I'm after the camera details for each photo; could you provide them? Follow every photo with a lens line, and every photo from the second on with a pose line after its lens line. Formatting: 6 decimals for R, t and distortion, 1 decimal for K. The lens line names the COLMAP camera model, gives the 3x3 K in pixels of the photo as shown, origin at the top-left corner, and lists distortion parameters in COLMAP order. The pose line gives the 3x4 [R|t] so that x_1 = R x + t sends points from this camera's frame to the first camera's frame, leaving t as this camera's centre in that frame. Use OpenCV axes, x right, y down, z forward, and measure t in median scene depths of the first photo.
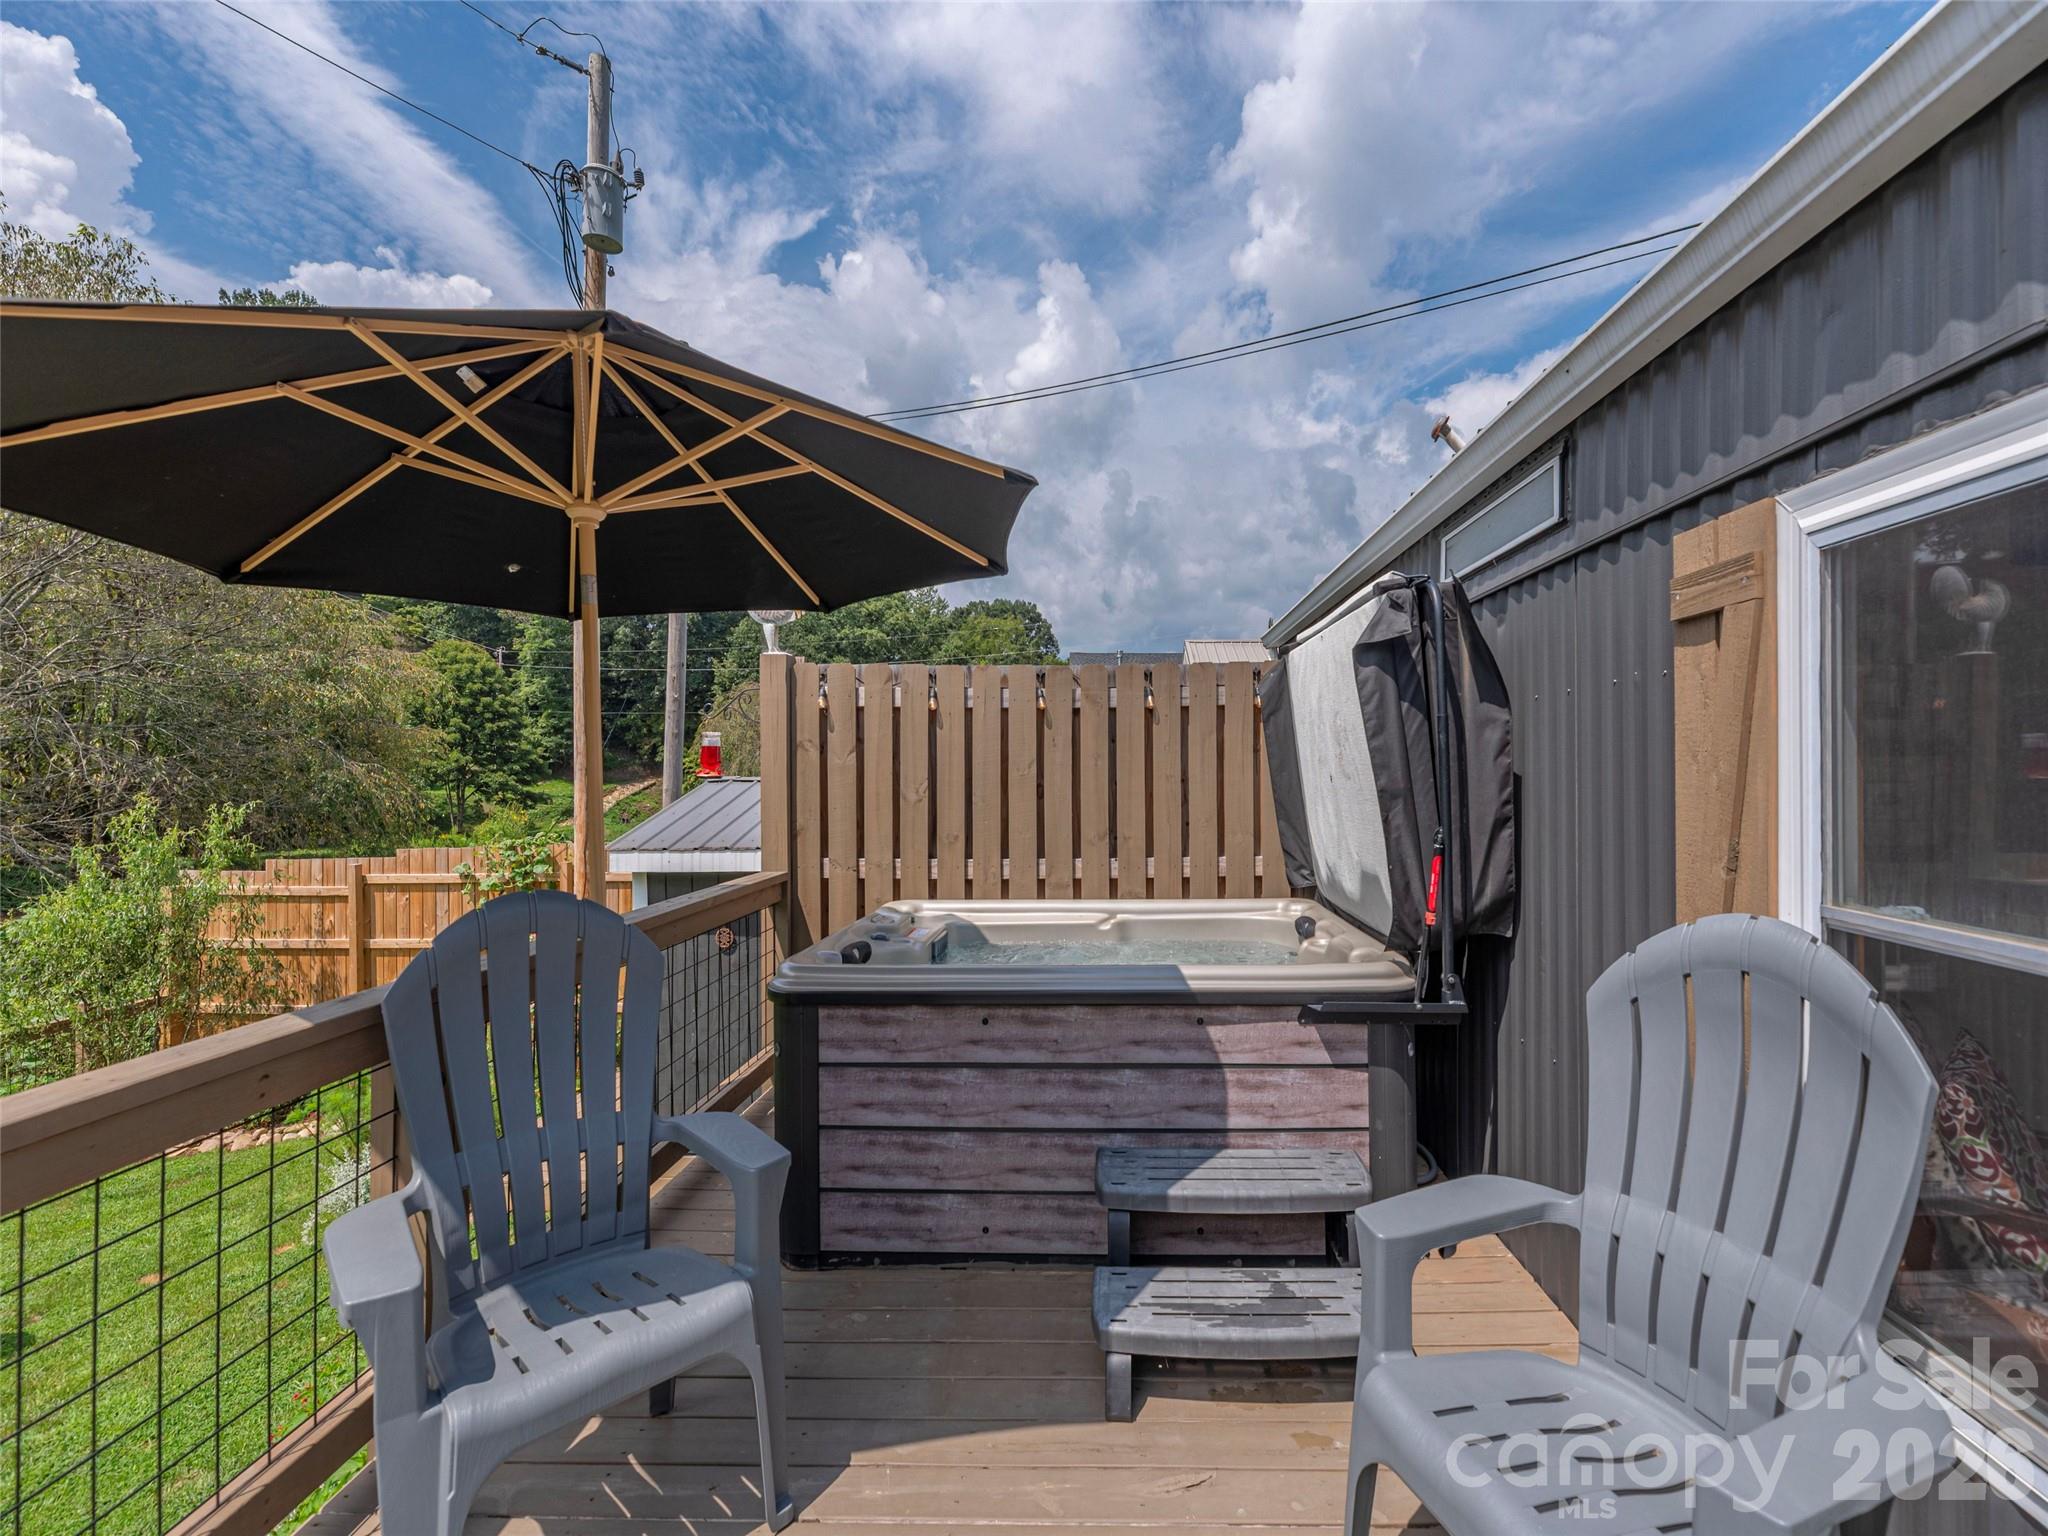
lens RADIAL K [[853.8, 0, 1101.4], [0, 853.8, 760.5], [0, 0, 1]] dist [-0.007407, -0.000108]
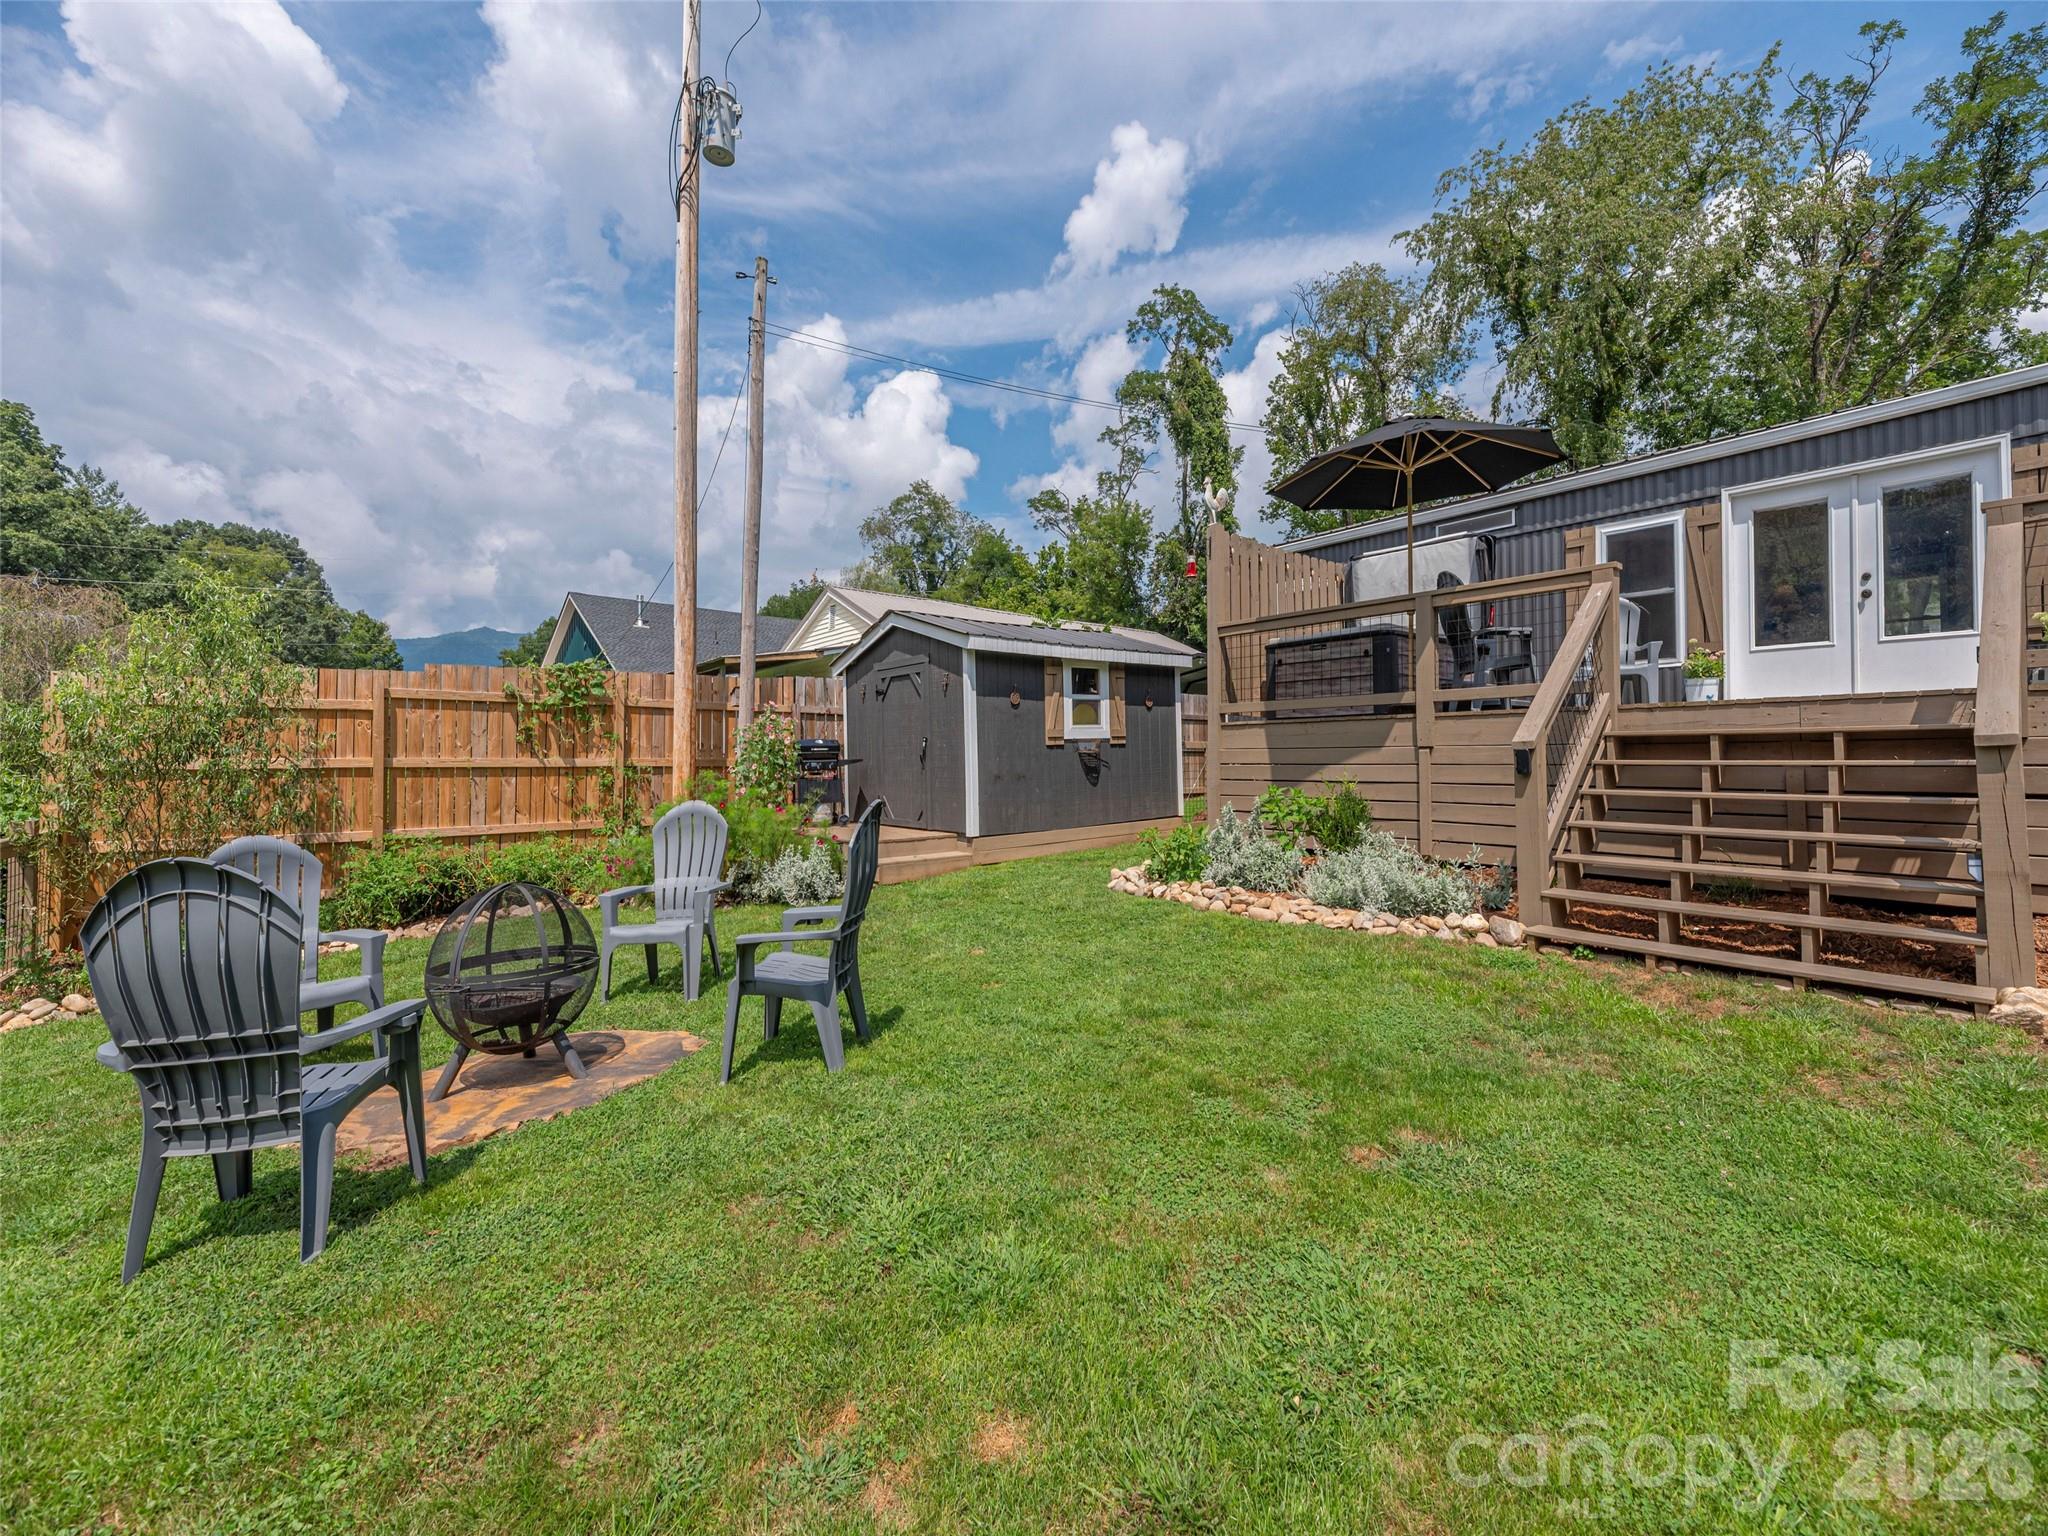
lens RADIAL K [[853.8, 0, 1048.2], [0, 853.8, 739.1], [0, 0, 1]] dist [-0.007407, -0.000108]
pose [[0.758490, 0.017030, 0.651462, -2.073521], [-0.002177, 0.999719, -0.023598, 0.470921], [-0.651681, 0.016481, 0.758314, -0.331070]]
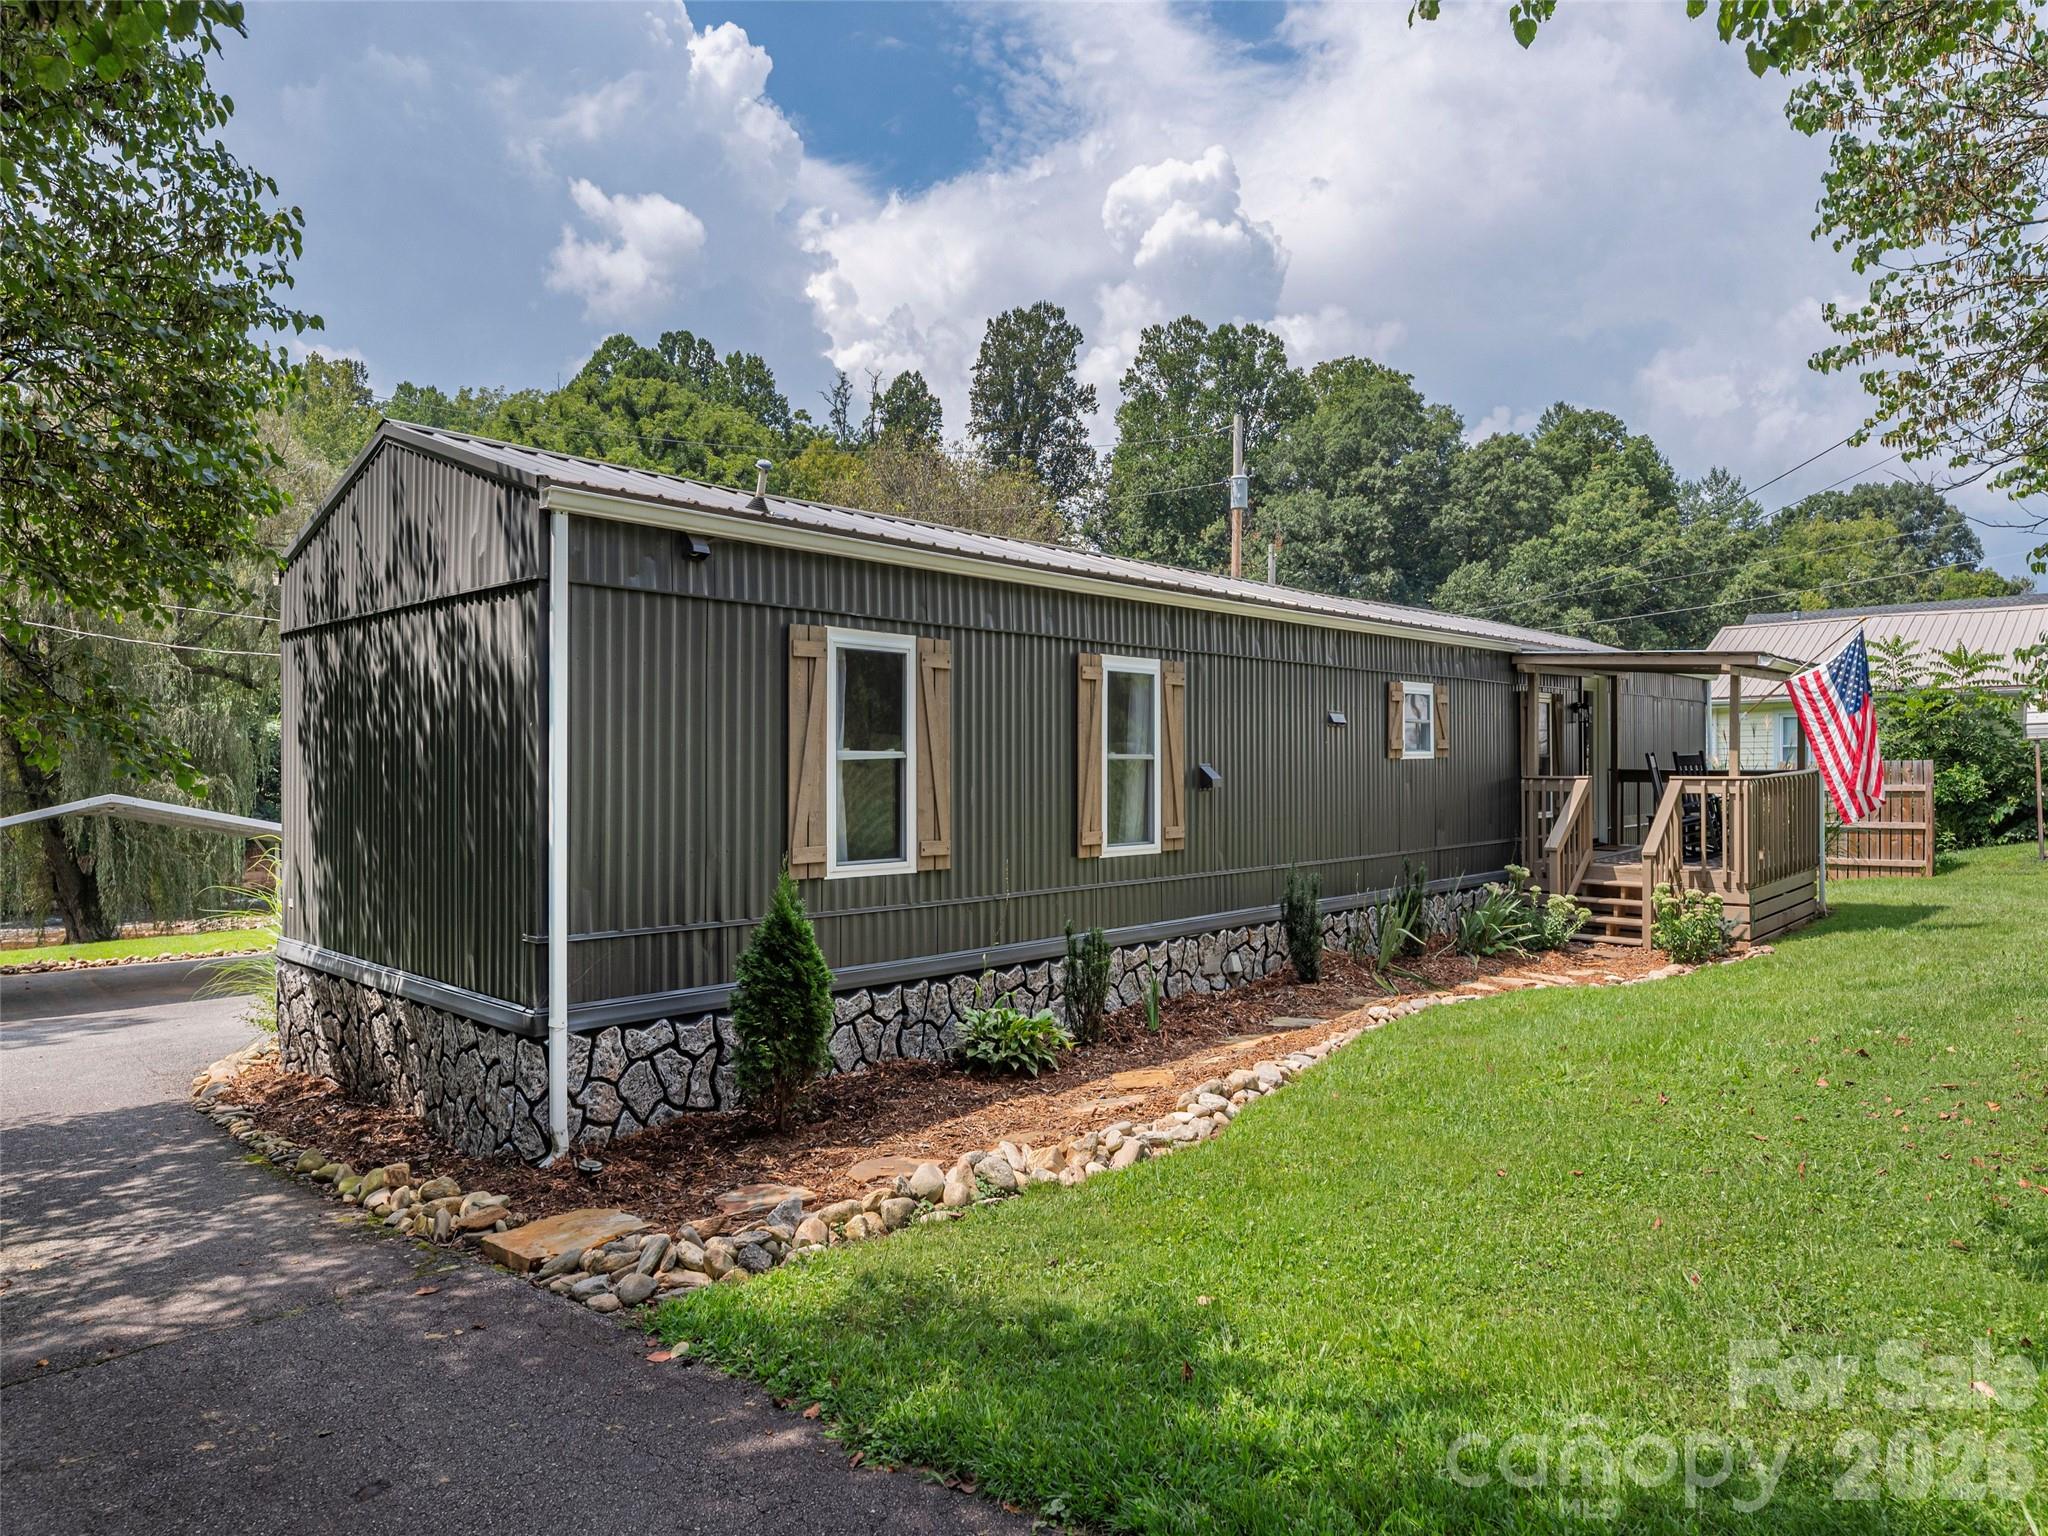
lens RADIAL K [[1281.4, 0, 1026.0], [0, 1281.4, 779.6], [0, 0, 1]] dist [-0.005991, -0.001776]
pose [[0.728993, 0.004384, -0.684508, 2.604467], [0.012968, 0.999712, 0.020213, 0.019400], [0.684399, -0.023612, 0.728725, -3.691947]]
